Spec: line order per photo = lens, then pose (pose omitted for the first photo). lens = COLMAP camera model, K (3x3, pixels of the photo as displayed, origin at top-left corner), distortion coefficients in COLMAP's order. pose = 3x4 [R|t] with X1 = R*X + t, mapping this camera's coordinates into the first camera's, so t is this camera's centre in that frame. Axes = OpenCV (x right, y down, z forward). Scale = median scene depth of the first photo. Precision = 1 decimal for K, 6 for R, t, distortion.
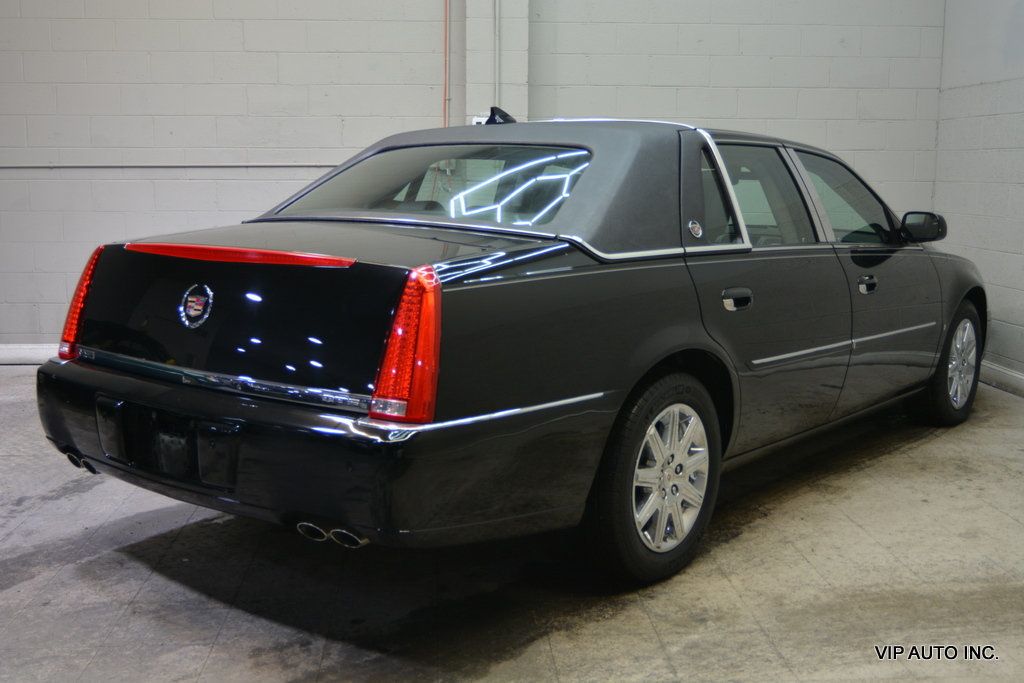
lens RADIAL K [[1180.1, 0, 514.1], [0, 1180.1, 344.3], [0, 0, 1]] dist [0.027072, 0.000000]
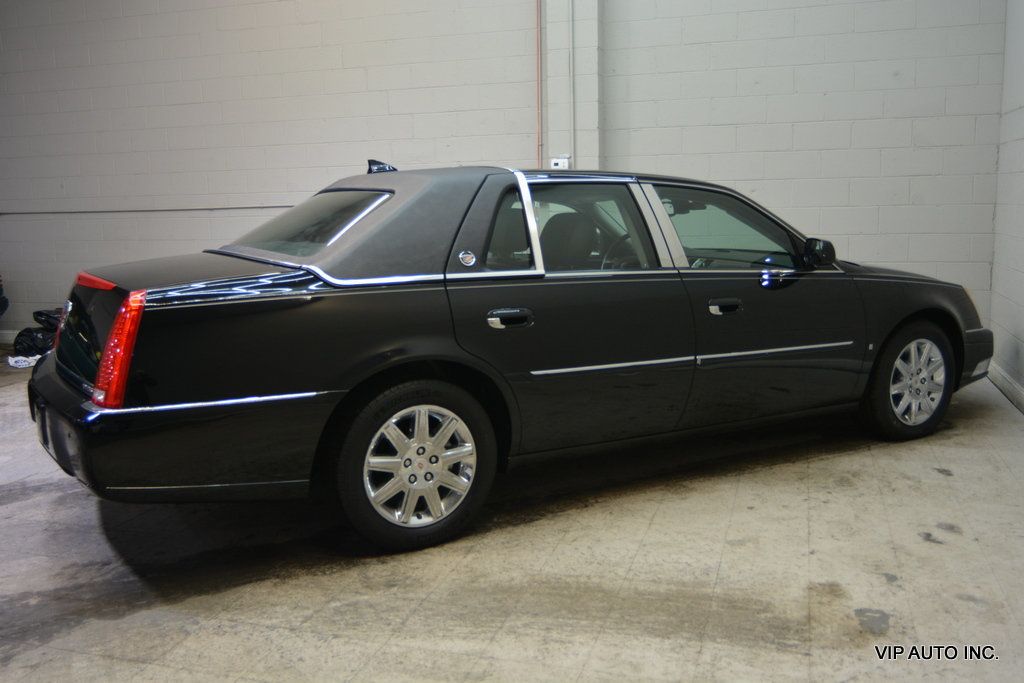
lens RADIAL K [[987.4, 0, 489.3], [0, 987.4, 339.6], [0, 0, 1]] dist [-0.005616, 0.000000]
pose [[0.928143, 0.027363, -0.371216, 0.513681], [-0.028478, 0.999591, 0.002478, -0.018322], [0.371132, 0.008271, 0.928543, 0.084907]]
